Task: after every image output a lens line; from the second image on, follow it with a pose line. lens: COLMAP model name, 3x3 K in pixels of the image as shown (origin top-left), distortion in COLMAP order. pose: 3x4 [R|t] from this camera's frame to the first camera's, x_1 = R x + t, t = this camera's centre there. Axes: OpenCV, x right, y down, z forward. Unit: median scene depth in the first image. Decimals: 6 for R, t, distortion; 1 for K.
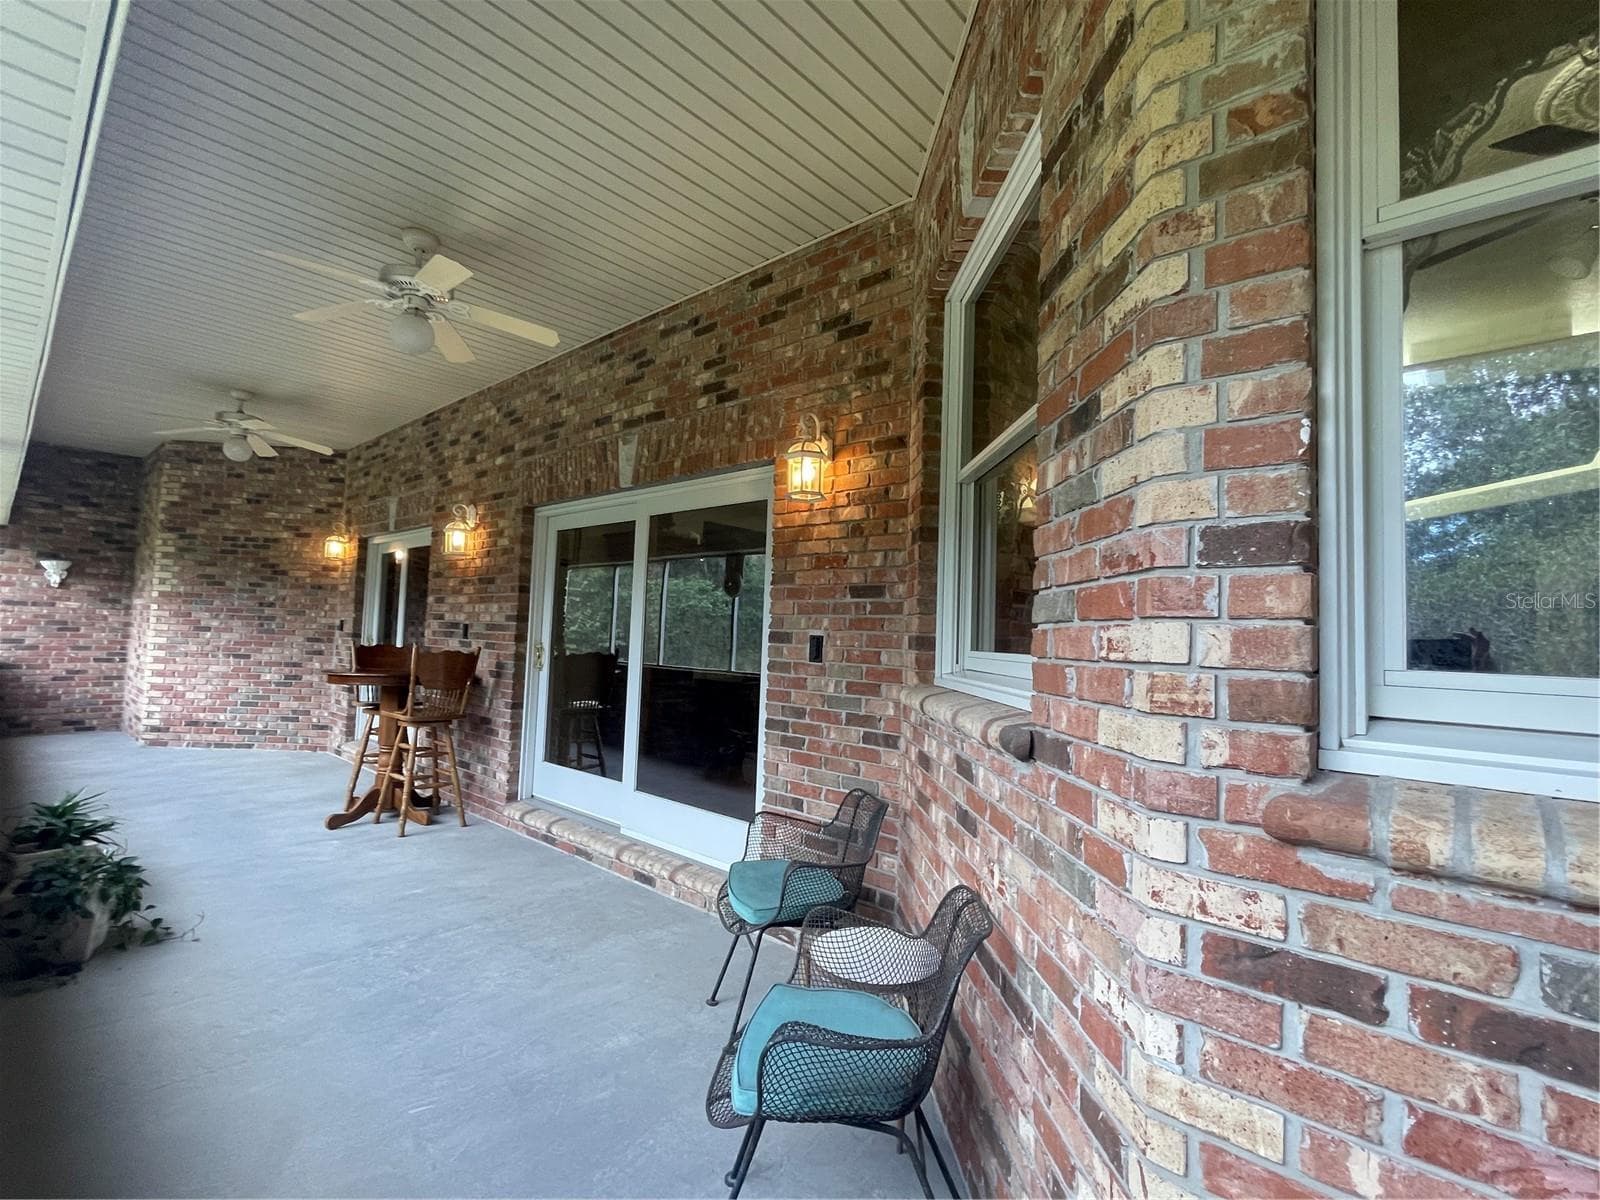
lens RADIAL K [[727.0, 0, 800.6], [0, 727.0, 597.4], [0, 0, 1]] dist [-0.005650, 0.003883]
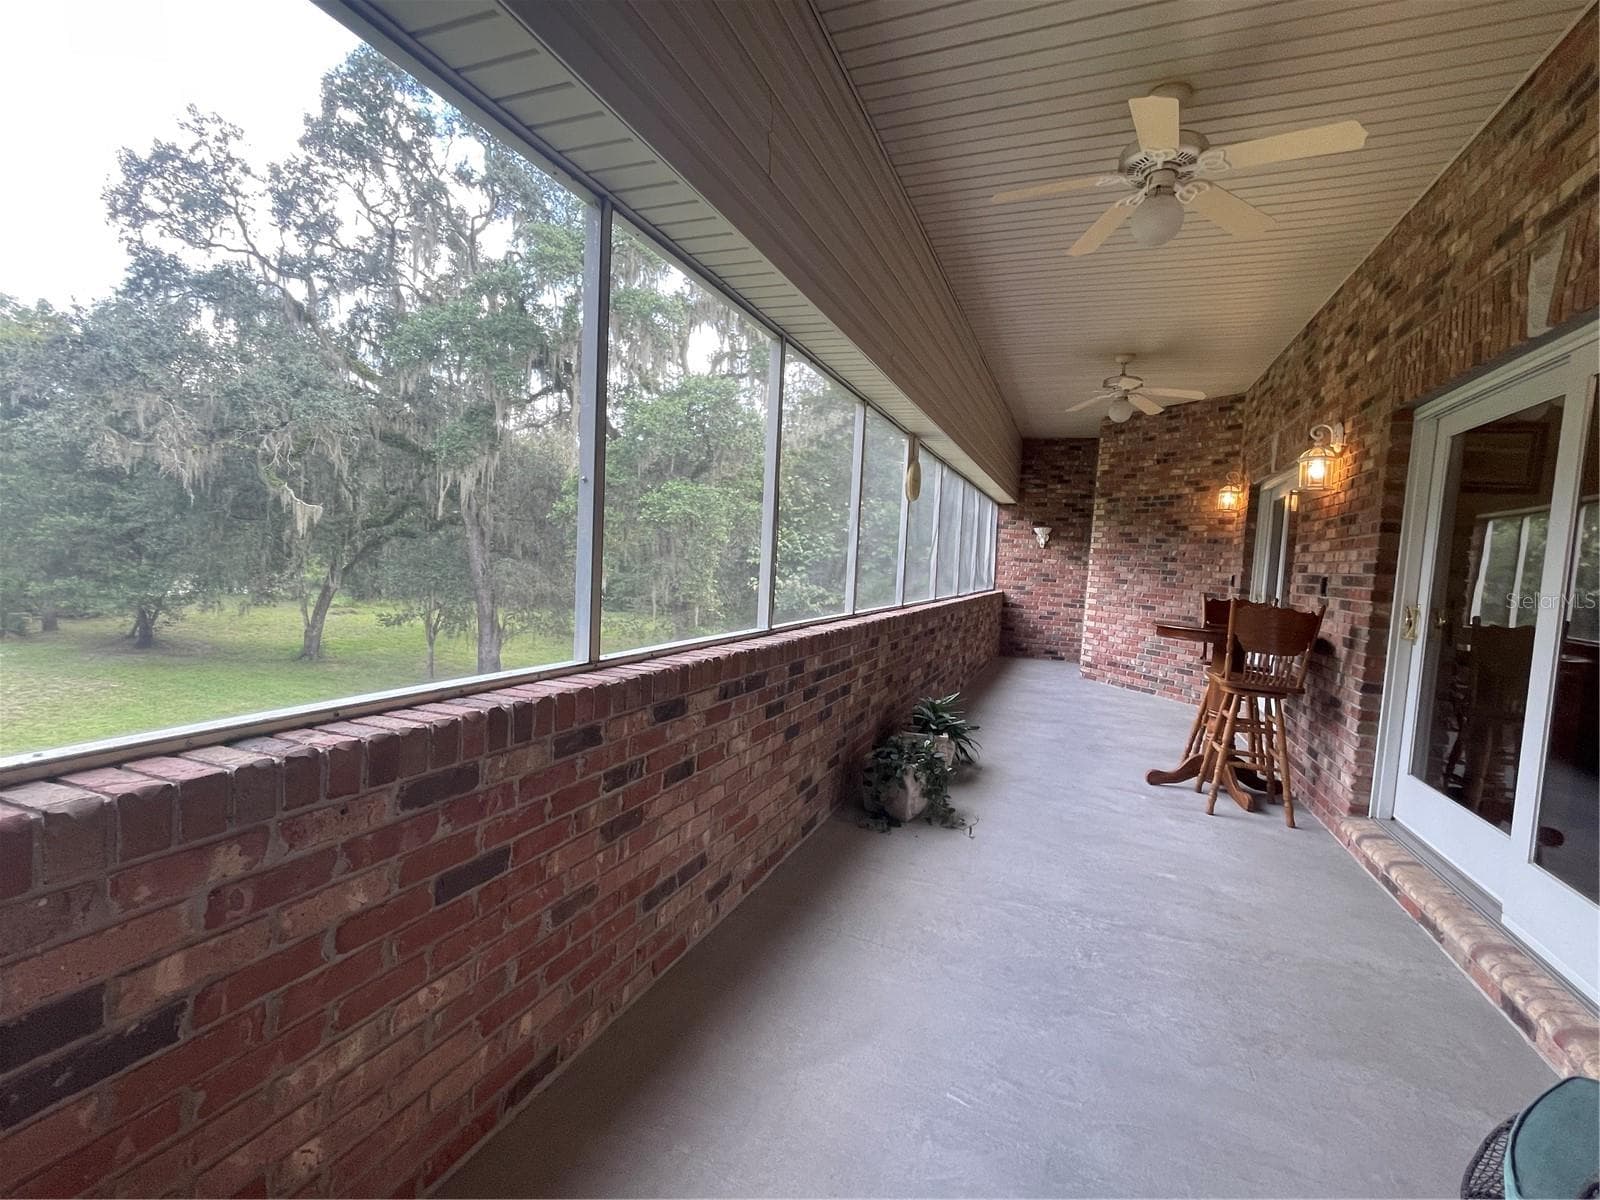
lens RADIAL K [[727.0, 0, 796.5], [0, 727.0, 595.7], [0, 0, 1]] dist [-0.005650, 0.003883]
pose [[0.351572, 0.040219, -0.935296, 0.068202], [0.003000, 0.999023, 0.044087, 0.018726], [0.936156, -0.018306, 0.351108, 0.173463]]
